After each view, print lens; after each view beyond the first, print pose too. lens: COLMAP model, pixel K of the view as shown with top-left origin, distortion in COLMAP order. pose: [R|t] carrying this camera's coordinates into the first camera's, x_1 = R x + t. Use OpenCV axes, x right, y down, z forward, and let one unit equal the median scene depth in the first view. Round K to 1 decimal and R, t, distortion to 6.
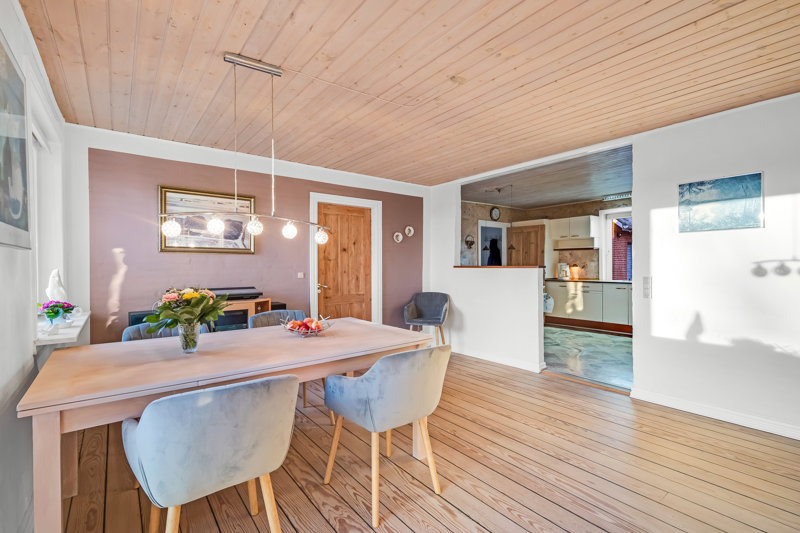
lens RADIAL K [[363.1, 0, 400.0], [0, 363.1, 266.5], [0, 0, 1]] dist [0.000117, -0.000167]
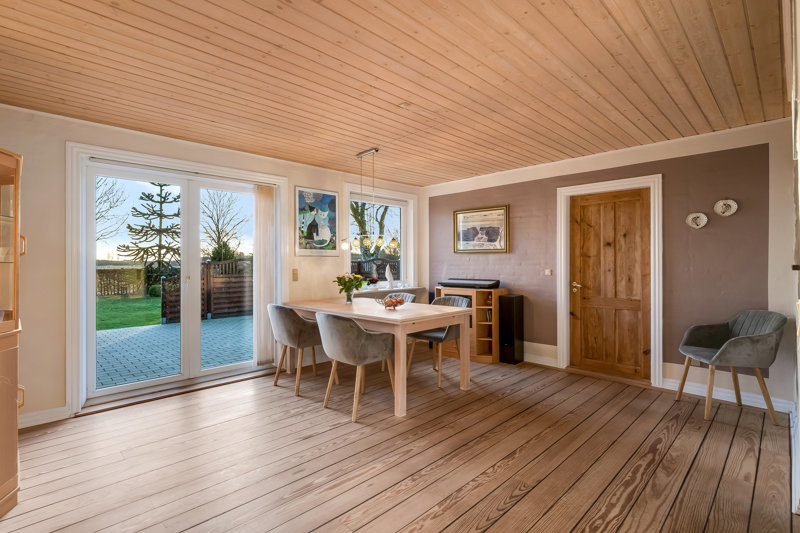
lens RADIAL K [[384.9, 0, 400.0], [0, 384.9, 266.5], [0, 0, 1]] dist [0.000360, 0.000383]
pose [[0.119196, 0.017547, -0.992716, 0.696320], [-0.000624, 0.999845, 0.017598, -0.009943], [0.992871, -0.001478, 0.119188, 0.422508]]
